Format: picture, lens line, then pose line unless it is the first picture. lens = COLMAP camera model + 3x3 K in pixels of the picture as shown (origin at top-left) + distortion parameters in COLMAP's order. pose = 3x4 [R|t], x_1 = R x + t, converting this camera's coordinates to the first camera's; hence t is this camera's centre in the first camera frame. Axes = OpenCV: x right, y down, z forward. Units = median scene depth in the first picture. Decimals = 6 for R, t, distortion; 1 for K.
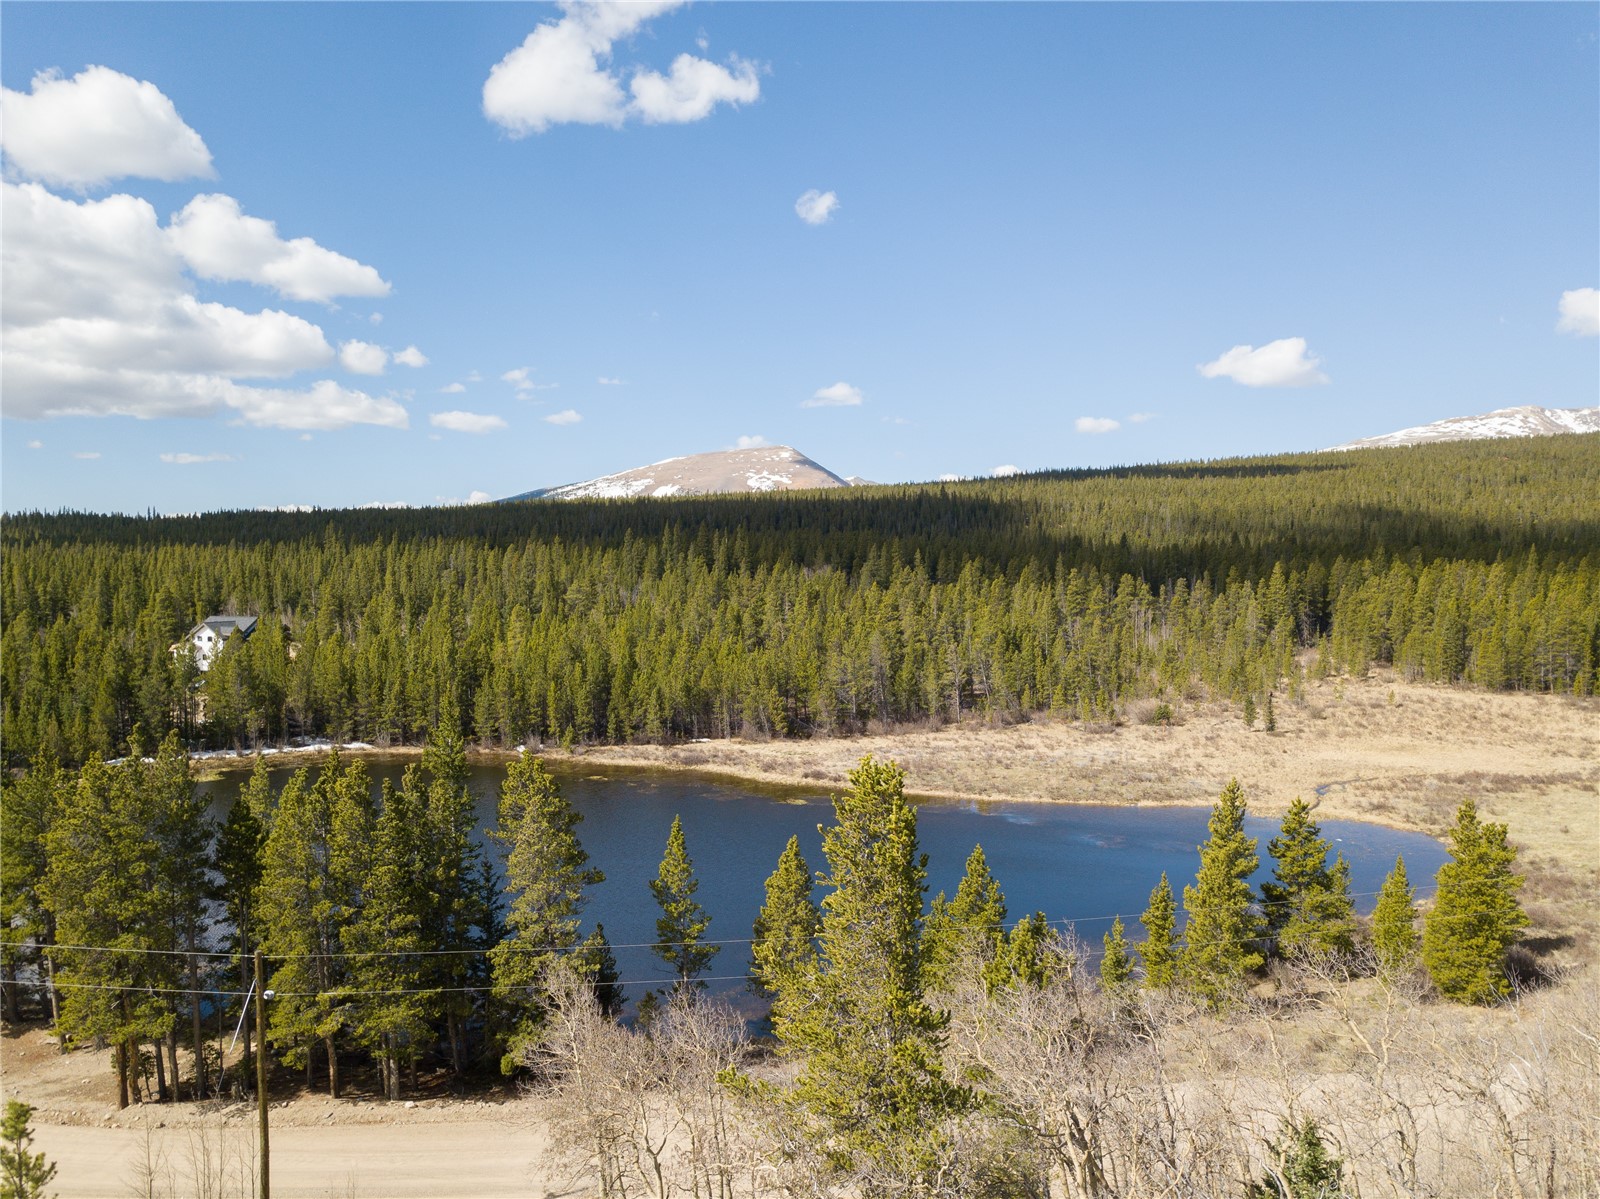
lens RADIAL K [[1215.7, 0, 812.2], [0, 1215.7, 597.1], [0, 0, 1]] dist [0.023919, -0.024594]
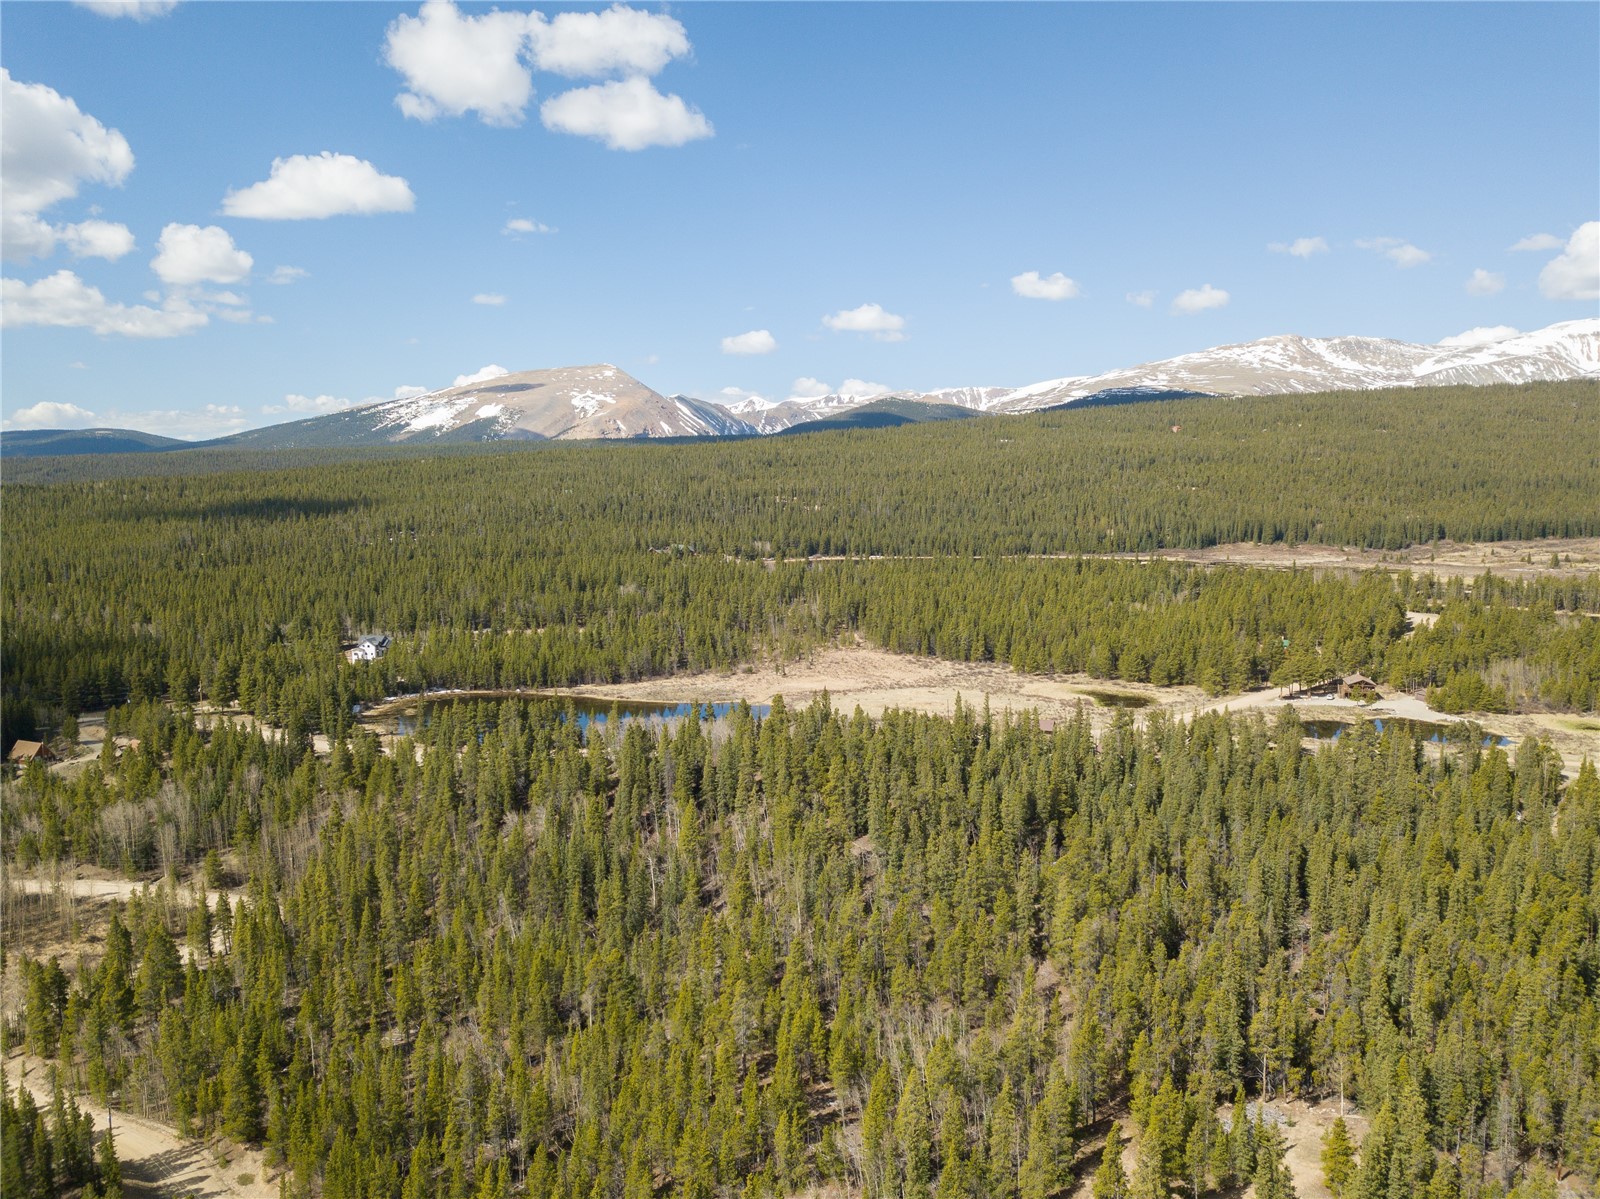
lens RADIAL K [[1215.7, 0, 811.8], [0, 1215.7, 594.2], [0, 0, 1]] dist [0.023919, -0.024594]
pose [[0.990117, -0.016284, 0.139298, 0.045936], [0.005868, 0.997176, 0.074865, -0.283010], [-0.140124, -0.073308, 0.987416, -1.735081]]
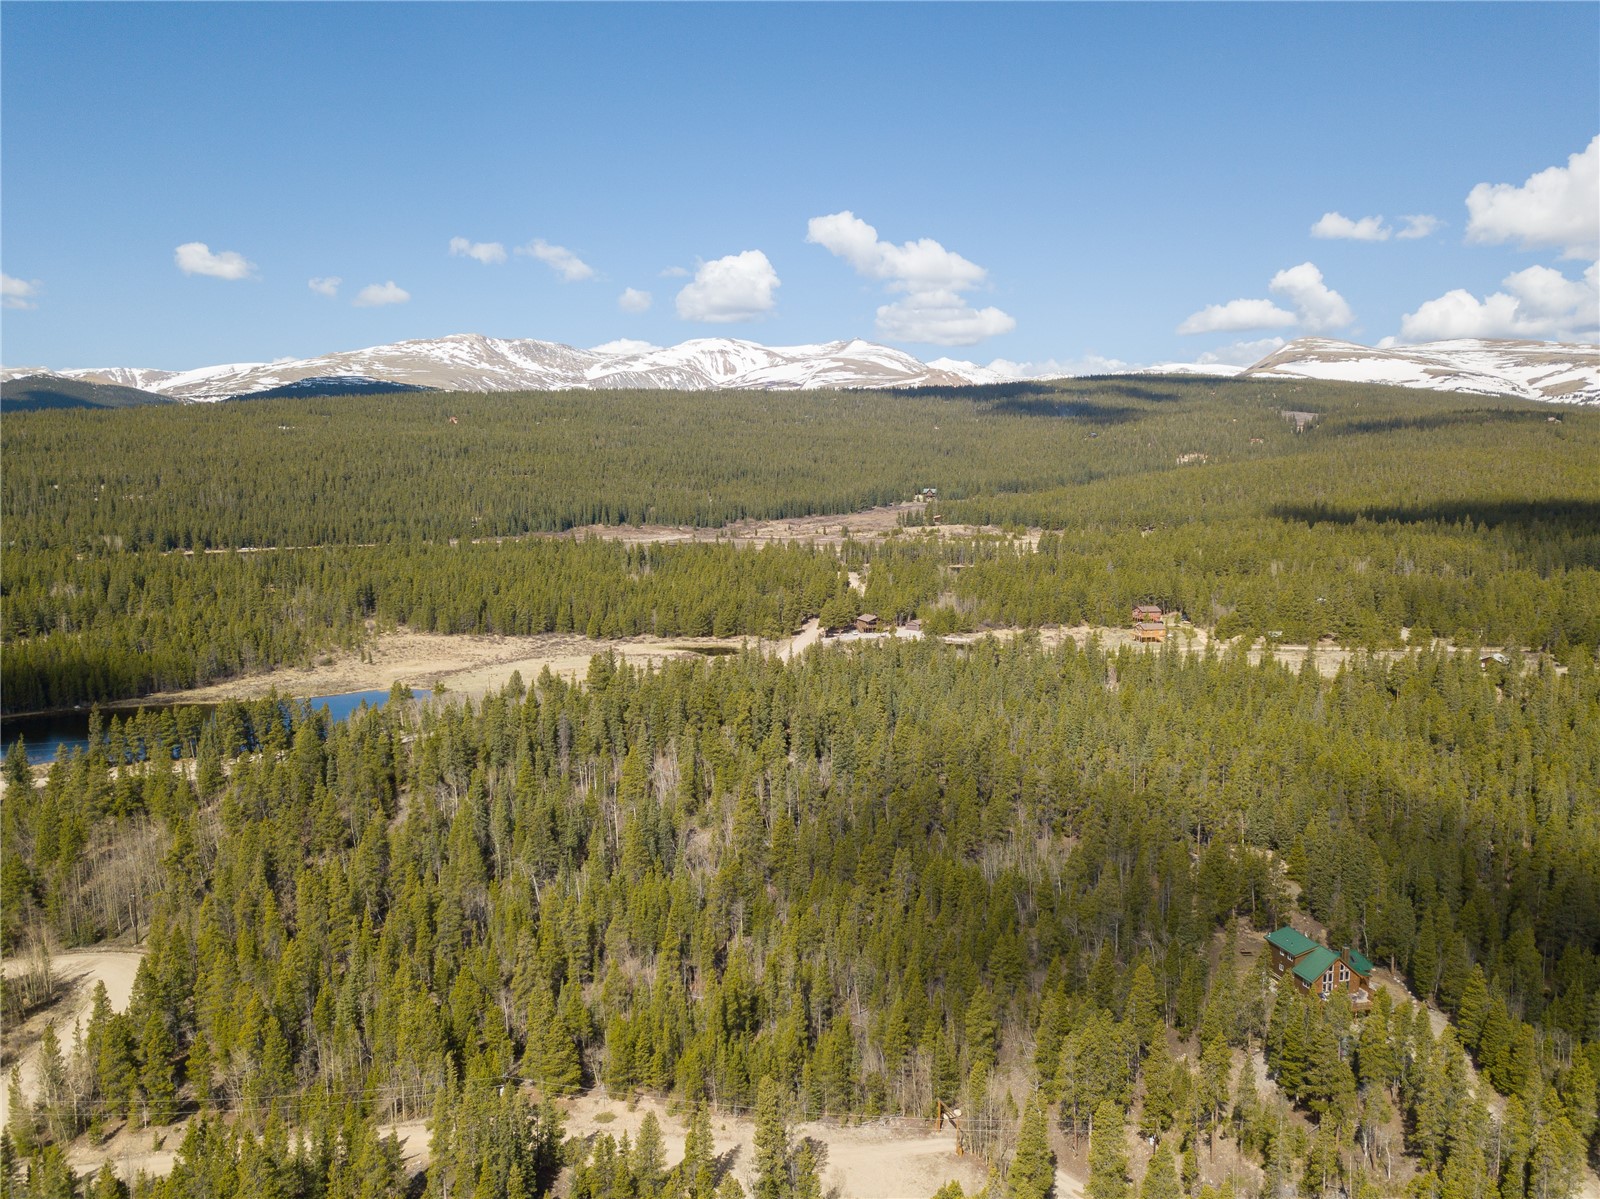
lens RADIAL K [[1215.7, 0, 791.7], [0, 1215.7, 612.7], [0, 0, 1]] dist [0.023919, -0.024594]
pose [[0.712576, -0.083610, 0.696595, -0.806398], [0.017267, 0.994663, 0.101723, -0.252228], [-0.701382, -0.060458, 0.710217, -1.520354]]
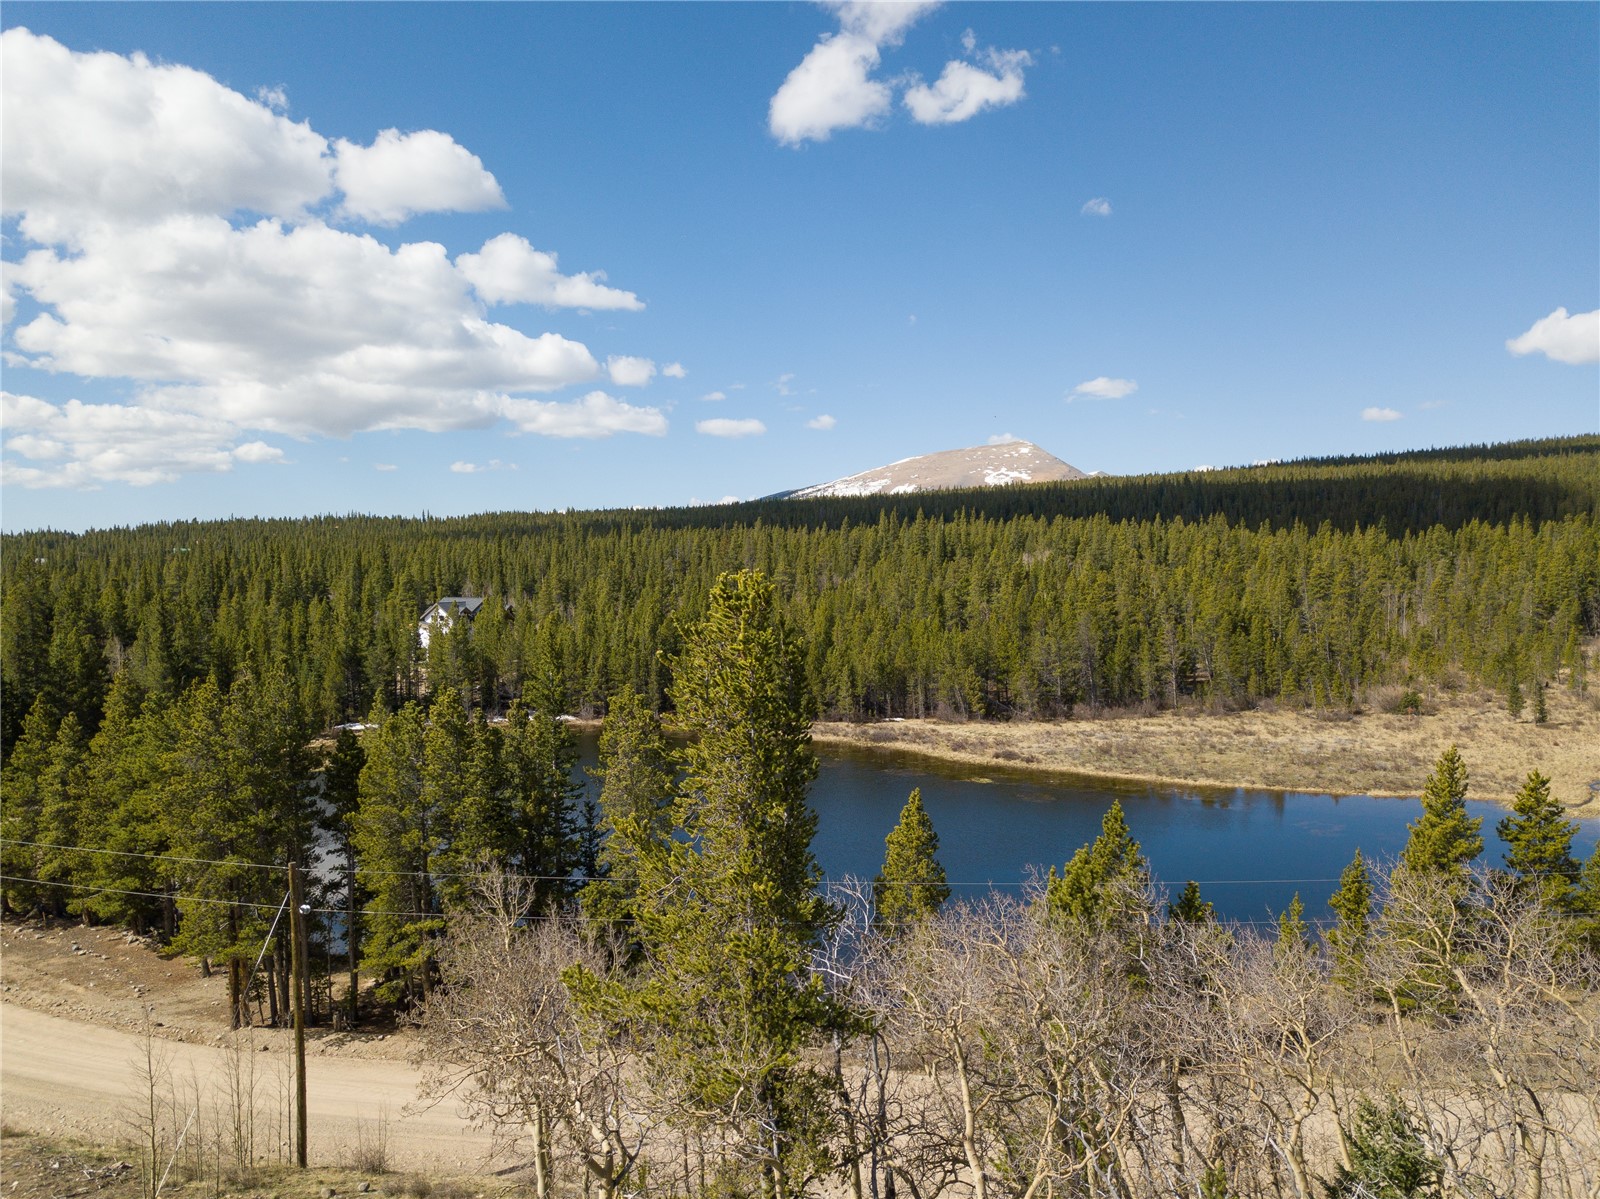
lens RADIAL K [[1215.7, 0, 813.2], [0, 1215.7, 603.0], [0, 0, 1]] dist [0.023919, -0.024594]
pose [[0.981135, 0.001005, -0.193320, 0.029511], [-0.000030, 0.999987, 0.005044, 0.018266], [0.193323, -0.004943, 0.981123, 0.031553]]
